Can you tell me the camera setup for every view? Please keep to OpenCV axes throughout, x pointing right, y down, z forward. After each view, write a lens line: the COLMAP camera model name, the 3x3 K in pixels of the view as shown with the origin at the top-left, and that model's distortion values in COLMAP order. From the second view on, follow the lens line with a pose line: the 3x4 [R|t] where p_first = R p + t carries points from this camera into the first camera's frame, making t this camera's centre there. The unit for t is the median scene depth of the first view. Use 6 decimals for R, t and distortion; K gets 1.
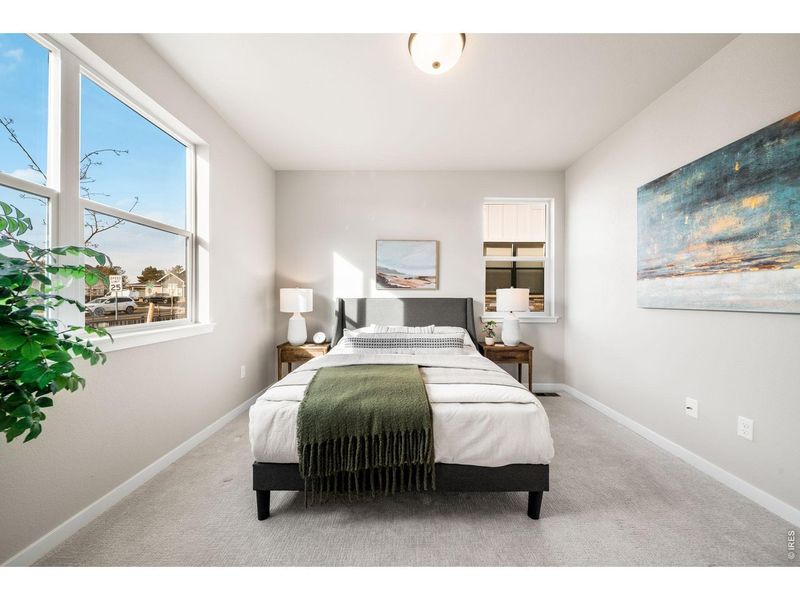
lens RADIAL K [[284.9, 0, 398.1], [0, 284.9, 297.9], [0, 0, 1]] dist [-0.002246, -0.000461]
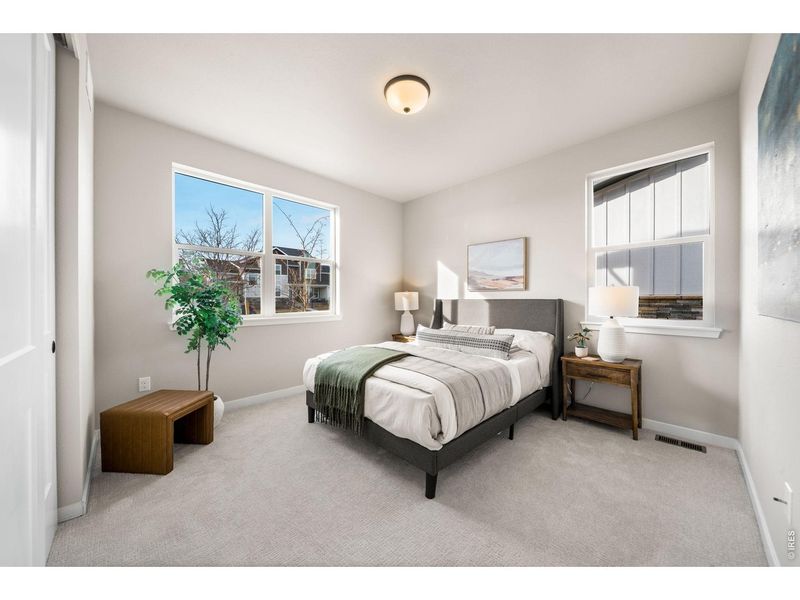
lens RADIAL K [[284.9, 0, 398.5], [0, 284.9, 299.5], [0, 0, 1]] dist [-0.002246, -0.000461]
pose [[0.706844, 0.000634, -0.707369, 0.508226], [-0.001809, 0.999998, -0.000911, 0.002808], [0.707367, 0.001924, 0.706844, 0.056107]]
